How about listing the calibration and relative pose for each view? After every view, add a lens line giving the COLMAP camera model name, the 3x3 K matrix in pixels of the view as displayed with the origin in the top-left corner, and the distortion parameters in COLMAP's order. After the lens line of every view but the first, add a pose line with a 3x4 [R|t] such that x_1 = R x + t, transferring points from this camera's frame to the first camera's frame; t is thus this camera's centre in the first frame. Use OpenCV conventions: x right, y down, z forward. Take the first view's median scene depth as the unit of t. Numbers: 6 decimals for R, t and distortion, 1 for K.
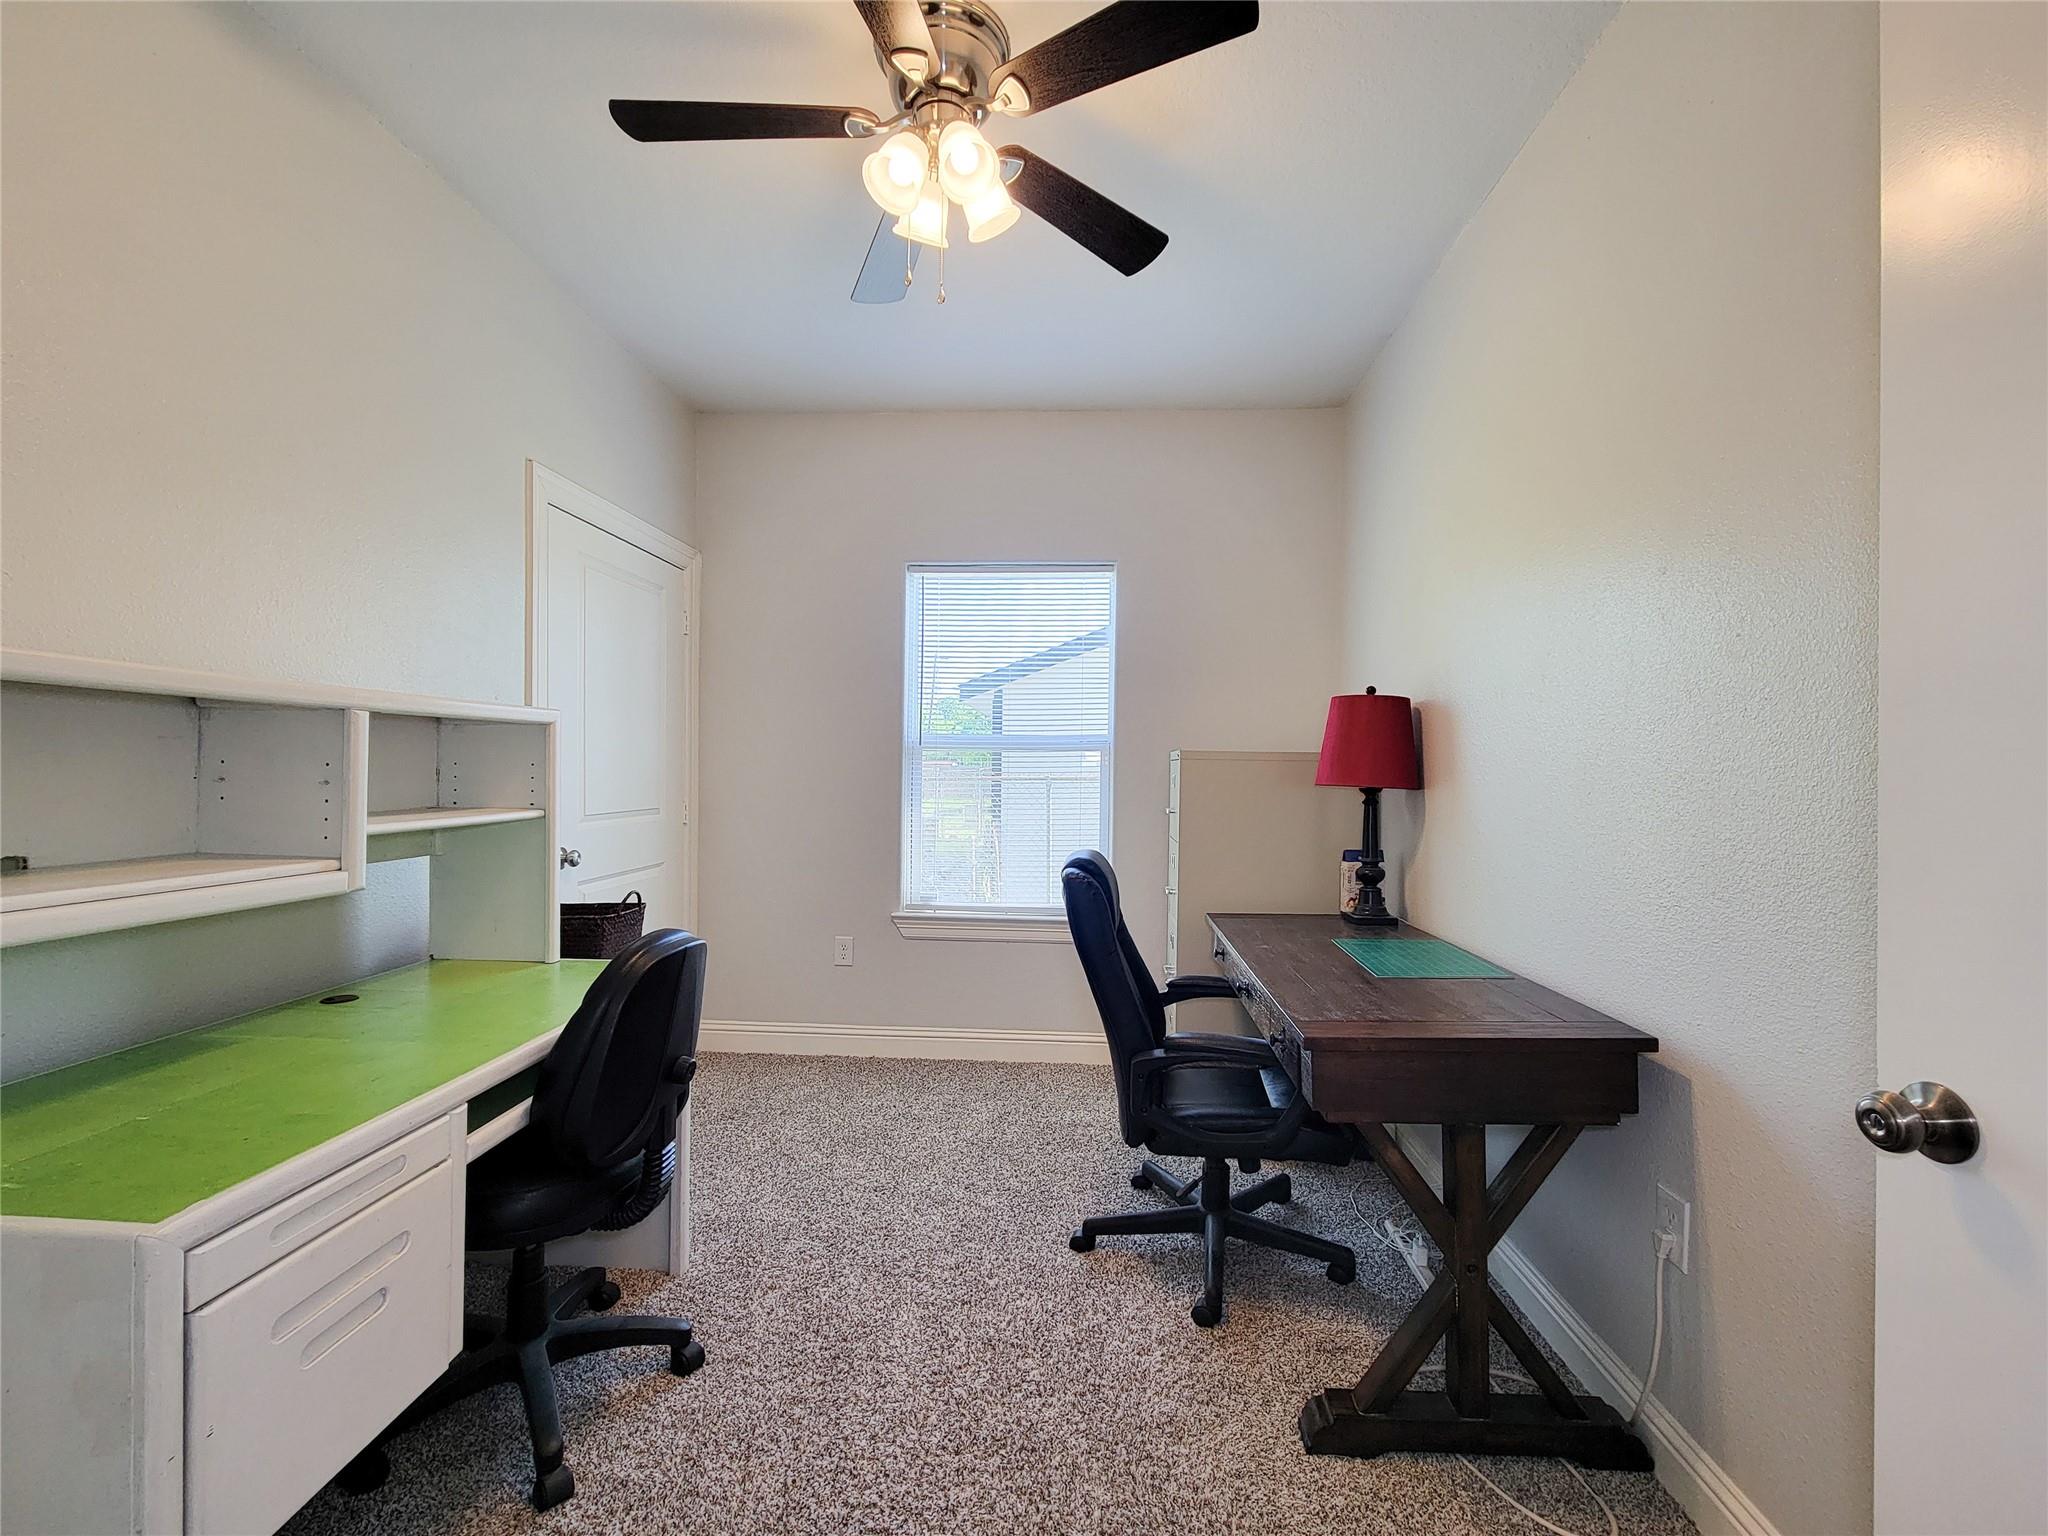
lens RADIAL K [[827.9, 0, 1035.2], [0, 827.9, 767.1], [0, 0, 1]] dist [0.001434, -0.002773]
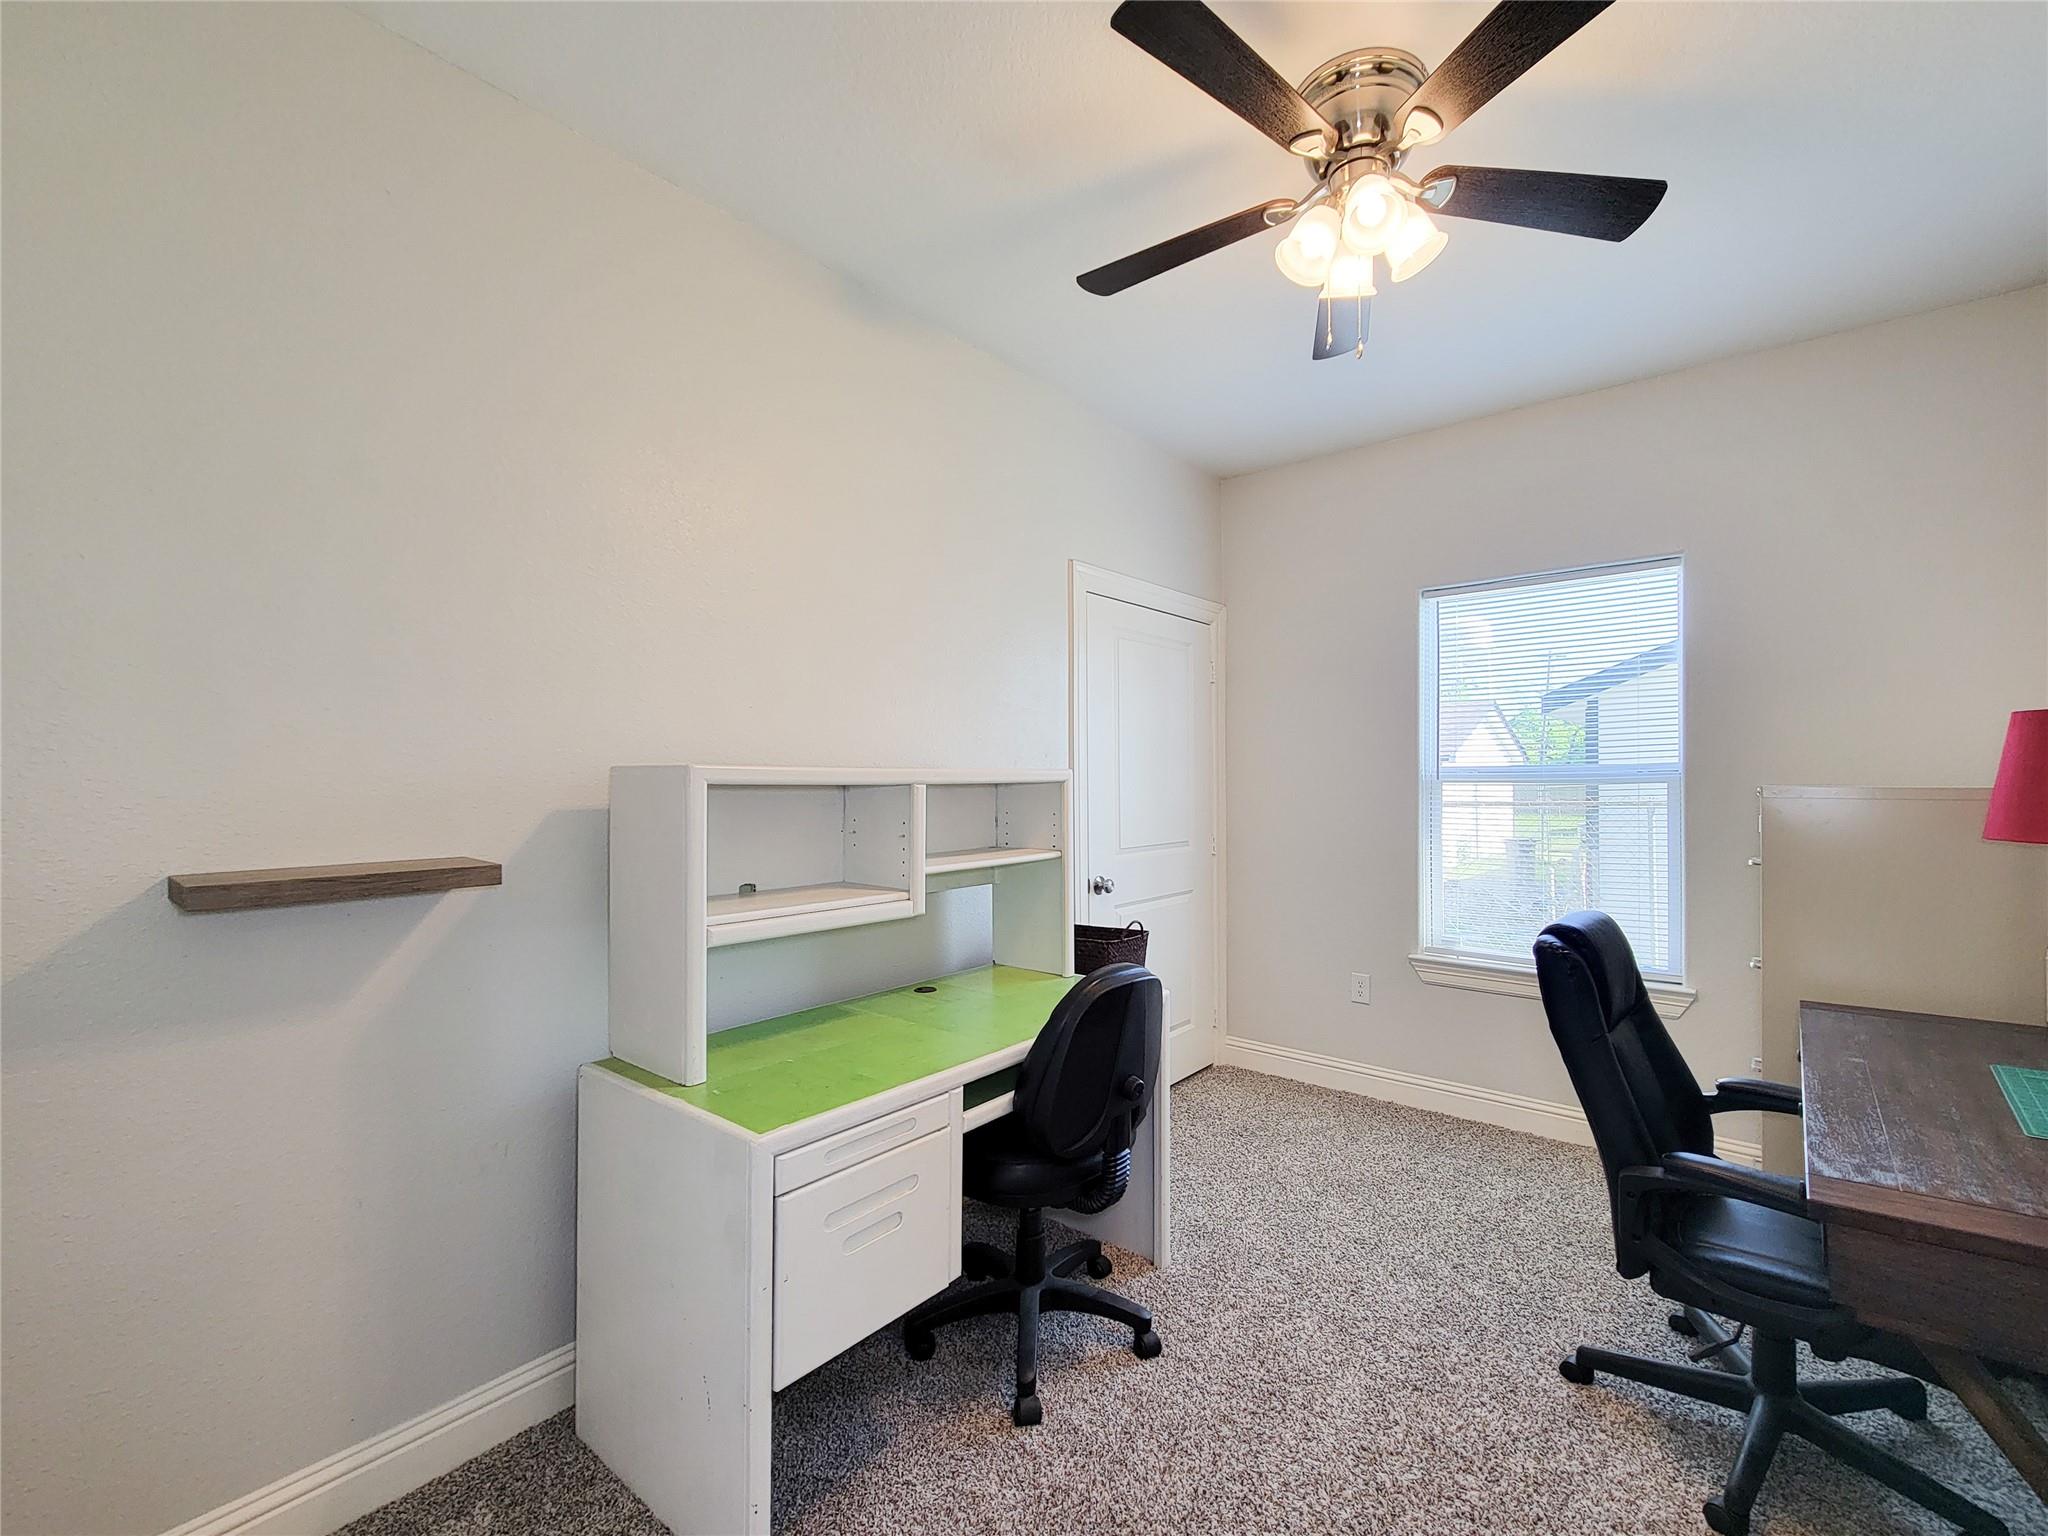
lens RADIAL K [[855.8, 0, 1161.9], [0, 855.8, 759.2], [0, 0, 1]] dist [-0.001084, -0.000530]
pose [[0.839913, -0.020518, -0.542332, 0.239896], [0.010853, 0.999720, -0.021015, -0.061383], [0.542612, 0.011765, 0.839901, 0.014478]]
